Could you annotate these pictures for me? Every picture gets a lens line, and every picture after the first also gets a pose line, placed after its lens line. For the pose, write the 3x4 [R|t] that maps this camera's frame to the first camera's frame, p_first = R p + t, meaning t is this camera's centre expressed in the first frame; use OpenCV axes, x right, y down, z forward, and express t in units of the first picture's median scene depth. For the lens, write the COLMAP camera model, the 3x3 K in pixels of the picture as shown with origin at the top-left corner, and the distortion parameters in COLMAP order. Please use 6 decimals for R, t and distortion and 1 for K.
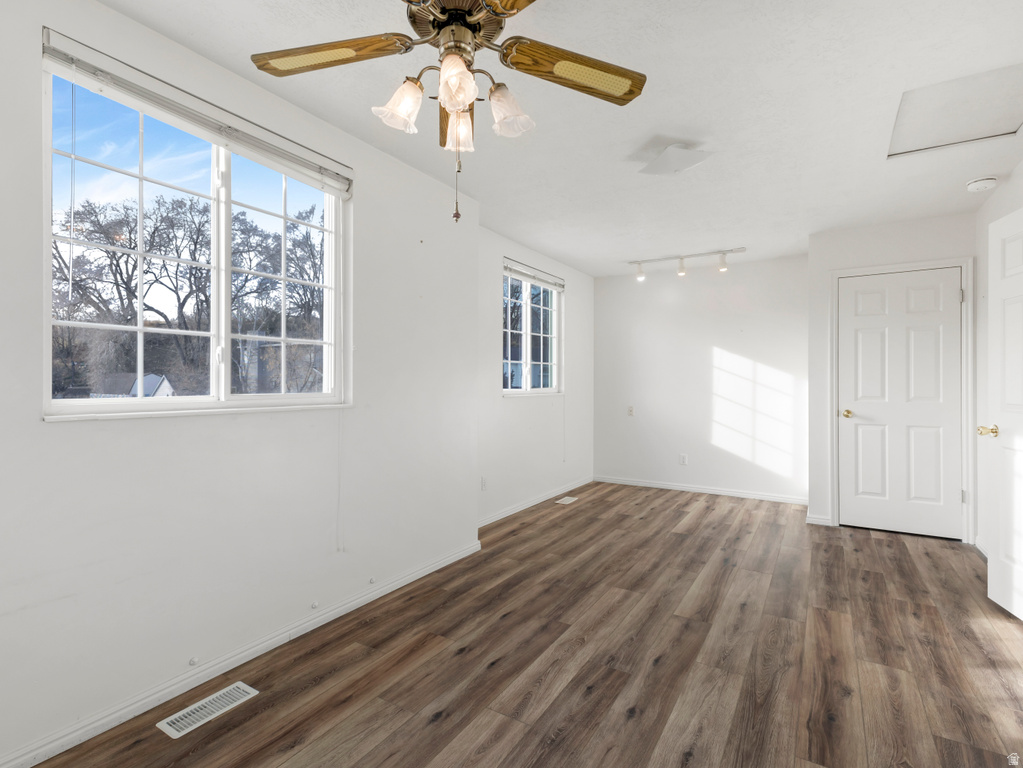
lens RADIAL K [[509.1, 0, 516.0], [0, 509.1, 380.7], [0, 0, 1]] dist [0.009277, 0.000695]
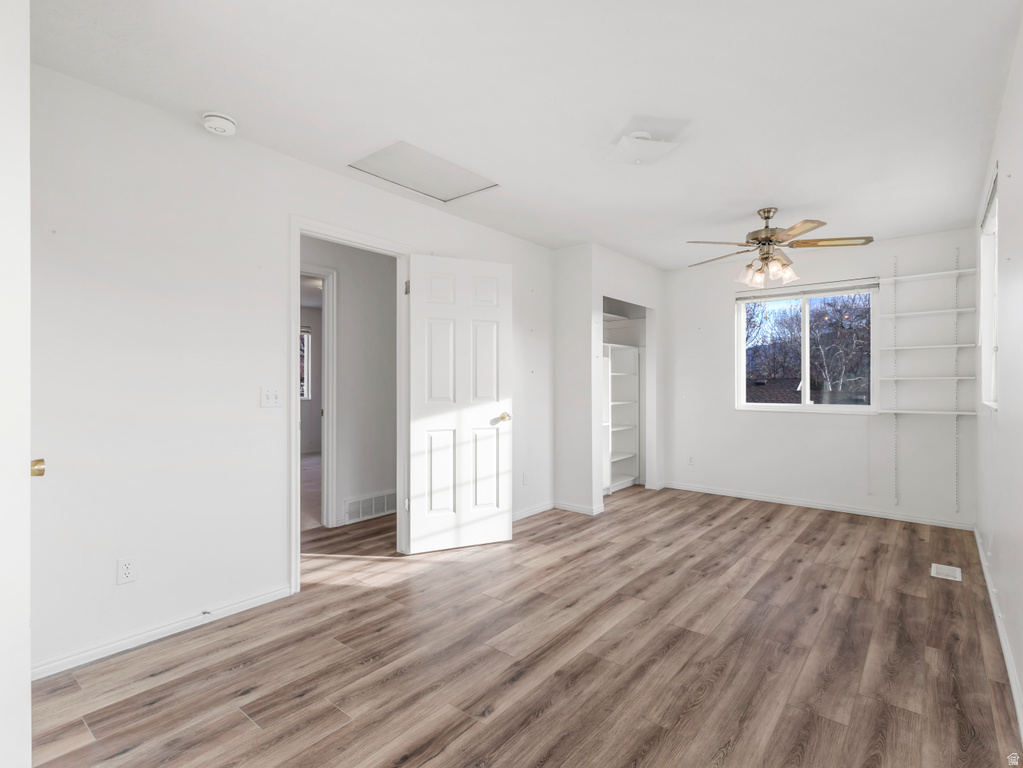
lens RADIAL K [[509.1, 0, 516.0], [0, 509.1, 380.7], [0, 0, 1]] dist [0.009277, 0.000695]
pose [[-0.990392, -0.001590, 0.138283, 0.428028], [-0.002909, 0.999952, -0.009341, 0.010218], [-0.138261, -0.009654, -0.990349, 2.082731]]
